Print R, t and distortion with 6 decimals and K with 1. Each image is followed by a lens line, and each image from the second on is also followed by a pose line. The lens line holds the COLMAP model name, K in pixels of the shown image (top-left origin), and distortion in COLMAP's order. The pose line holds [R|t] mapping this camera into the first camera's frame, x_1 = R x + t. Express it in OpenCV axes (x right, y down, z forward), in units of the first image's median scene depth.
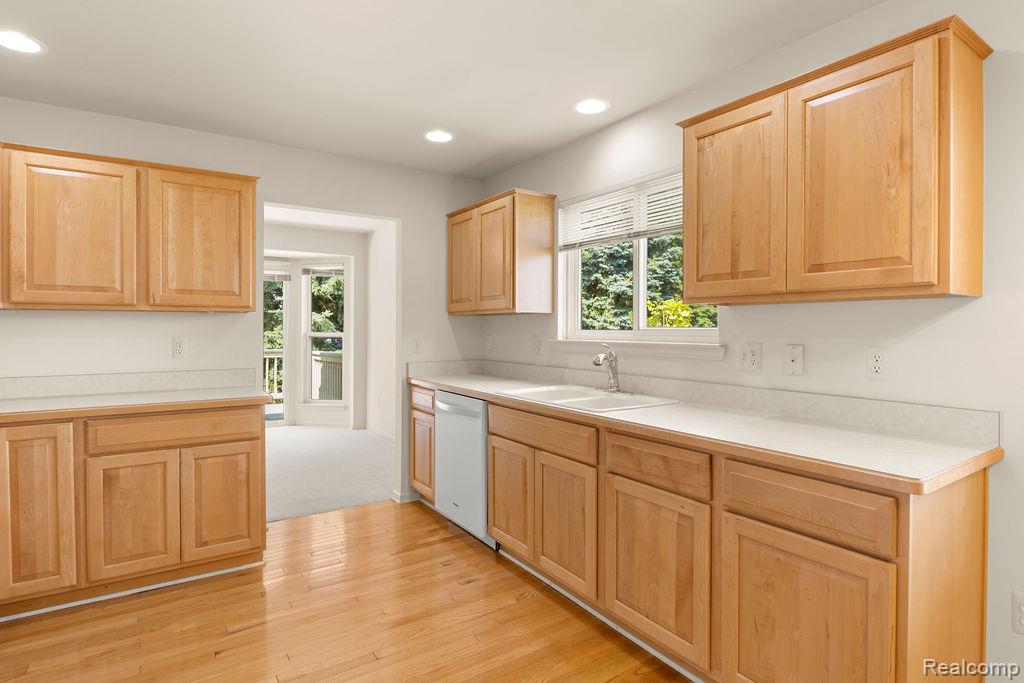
lens RADIAL K [[529.8, 0, 512.6], [0, 529.8, 334.0], [0, 0, 1]] dist [-0.004189, -0.000734]
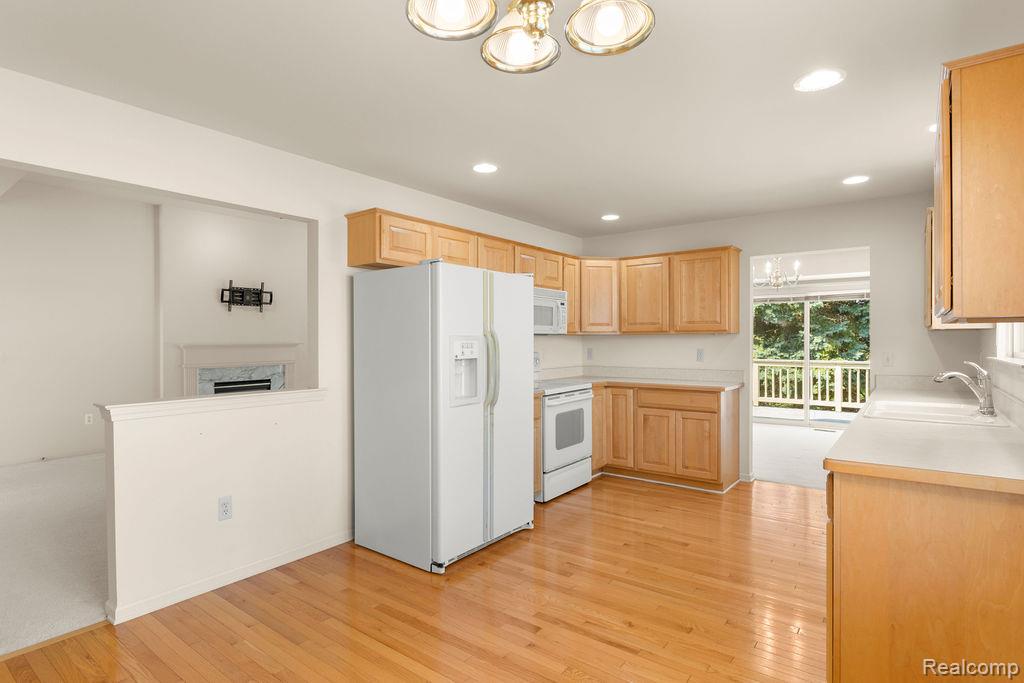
lens RADIAL K [[530.2, 0, 512.9], [0, 530.2, 344.0], [0, 0, 1]] dist [-0.008548, -0.000837]
pose [[0.325293, 0.005056, -0.945600, 0.822123], [-0.007131, 0.999970, 0.002893, -0.011715], [0.945586, 0.005802, 0.325320, -0.106617]]
